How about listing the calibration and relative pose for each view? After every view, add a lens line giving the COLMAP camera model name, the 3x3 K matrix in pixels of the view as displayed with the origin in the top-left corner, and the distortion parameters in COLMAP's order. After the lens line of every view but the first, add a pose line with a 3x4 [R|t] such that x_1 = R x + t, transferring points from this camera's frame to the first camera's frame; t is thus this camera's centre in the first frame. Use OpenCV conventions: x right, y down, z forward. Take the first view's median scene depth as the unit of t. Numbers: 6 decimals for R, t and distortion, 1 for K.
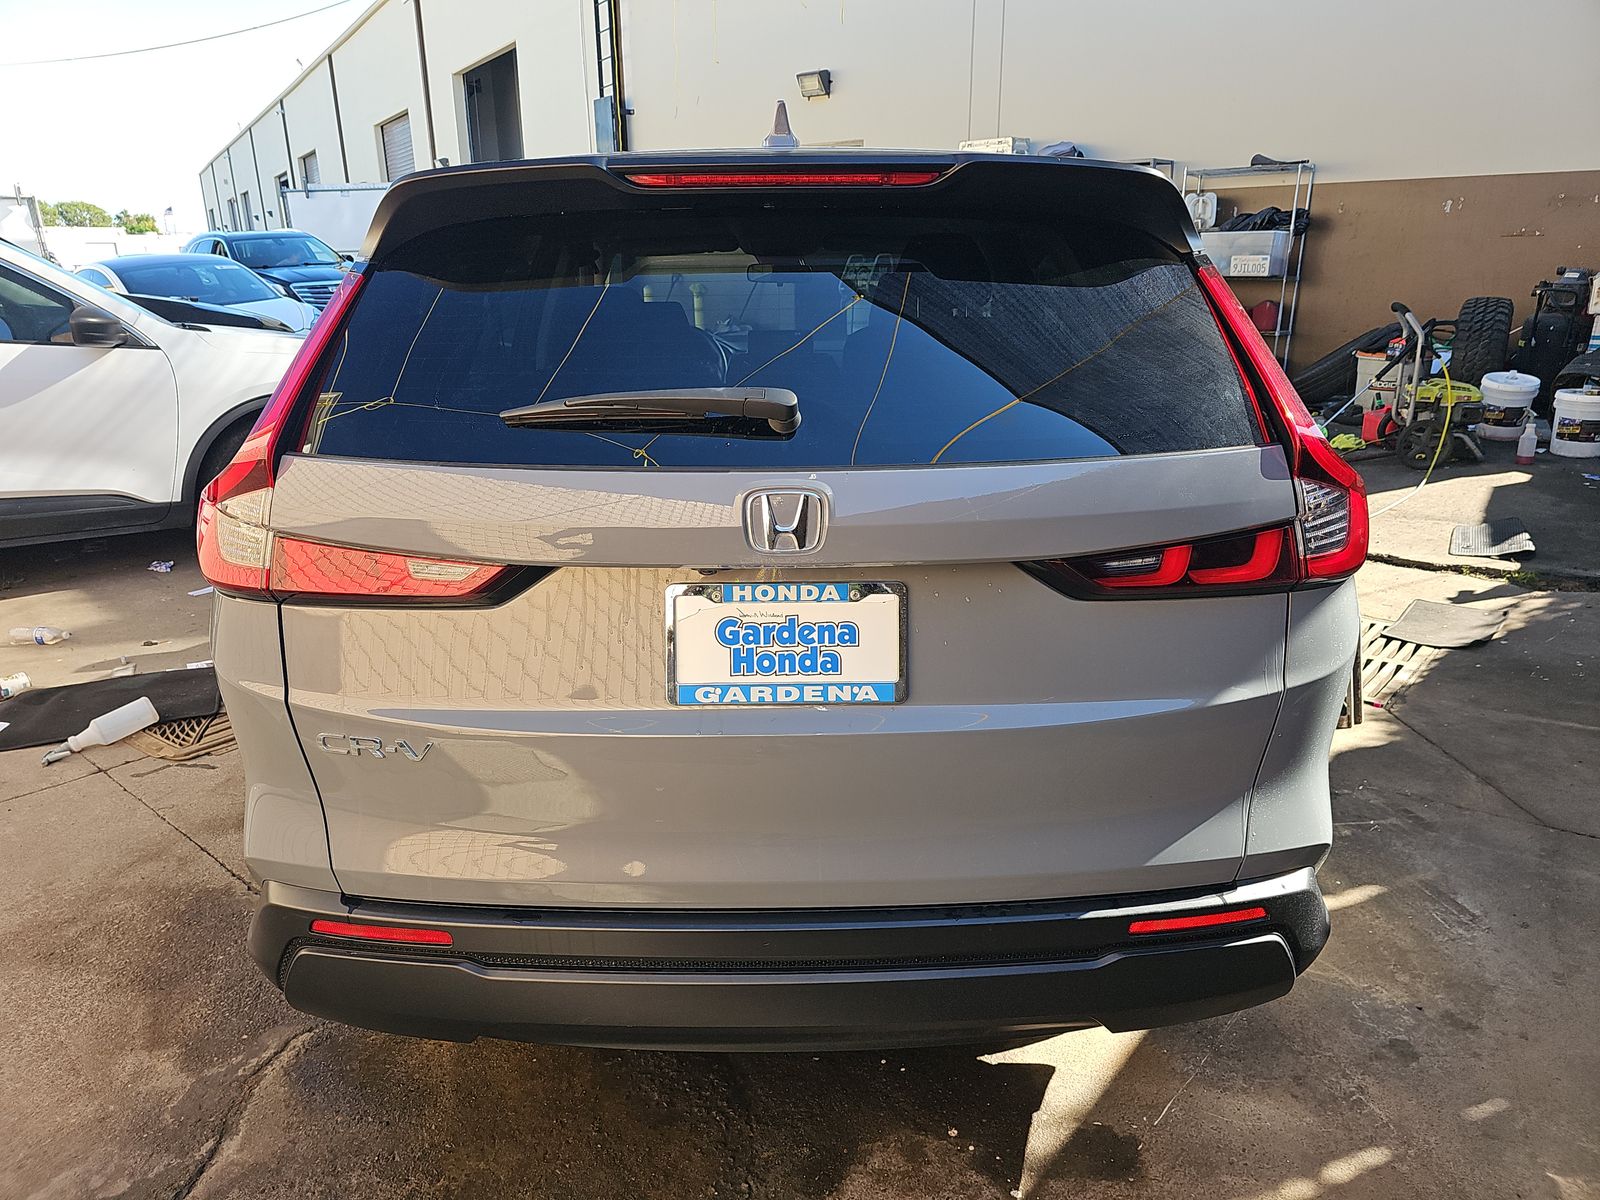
lens RADIAL K [[1087.5, 0, 800.0], [0, 1087.5, 600.0], [0, 0, 1]] dist [0.038234, -0.042303]
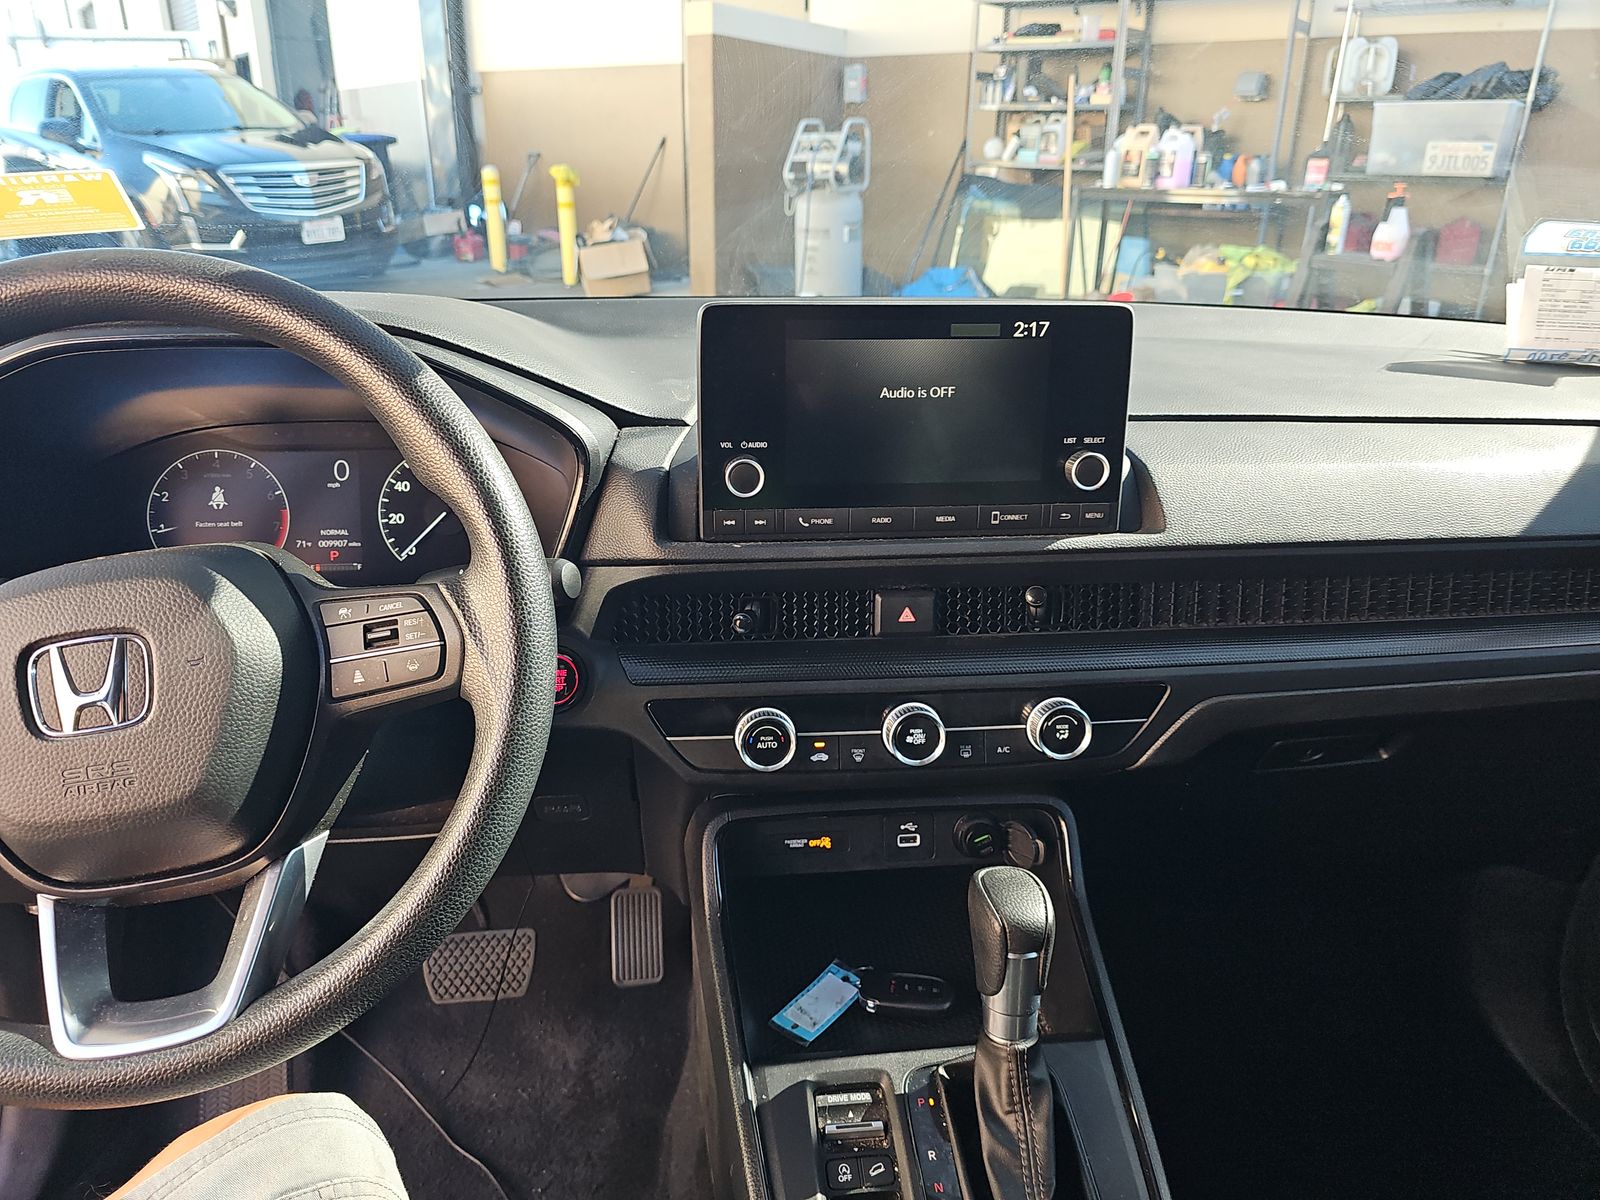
lens RADIAL K [[1053.9, 0, 789.1], [0, 1053.9, 603.4], [0, 0, 1]] dist [0.035462, -0.038412]
pose [[0.995183, -0.001677, 0.098016, -0.033779], [-0.006676, 0.996373, 0.084833, -0.135671], [-0.097803, -0.085078, 0.991563, 0.554911]]
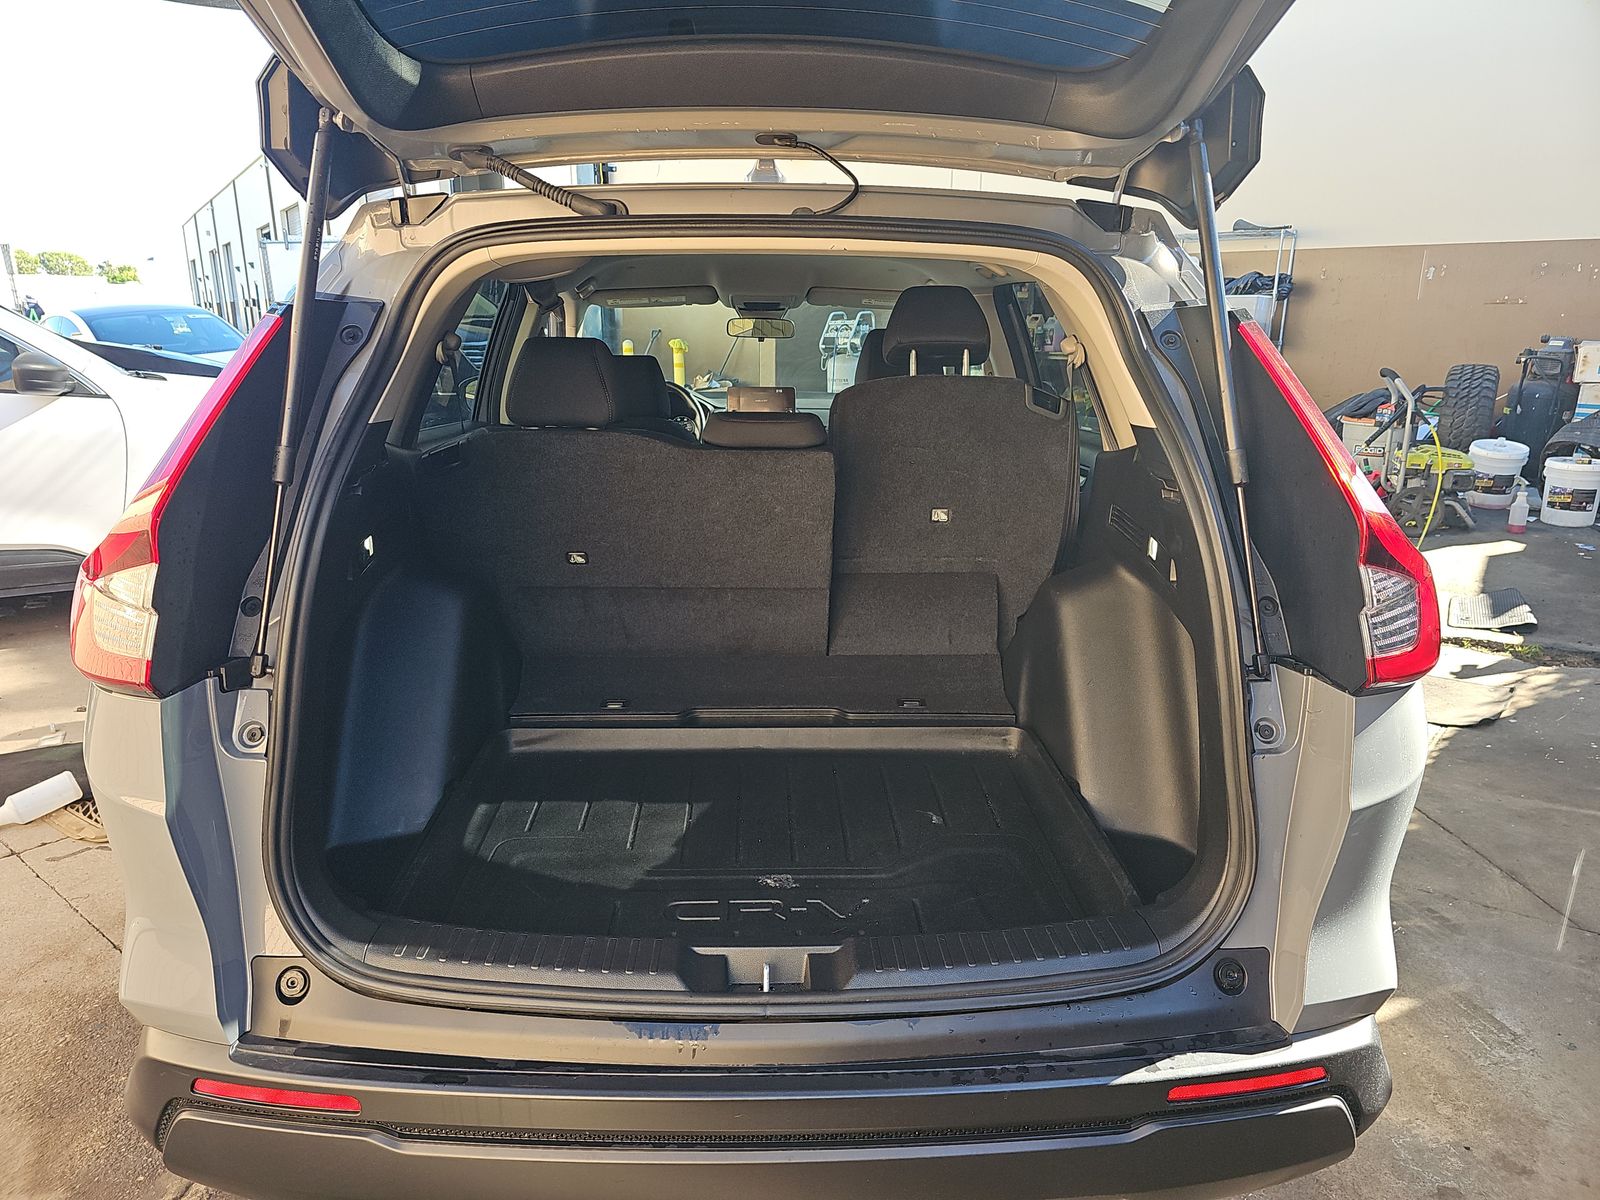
lens RADIAL K [[1053.9, 0, 789.1], [0, 1053.9, 603.4], [0, 0, 1]] dist [0.035462, -0.038412]
pose [[0.999857, 0.011151, 0.012731, -0.002411], [-0.010620, 0.999103, -0.040991, -0.017043], [-0.013177, 0.040850, 0.999078, 0.069648]]
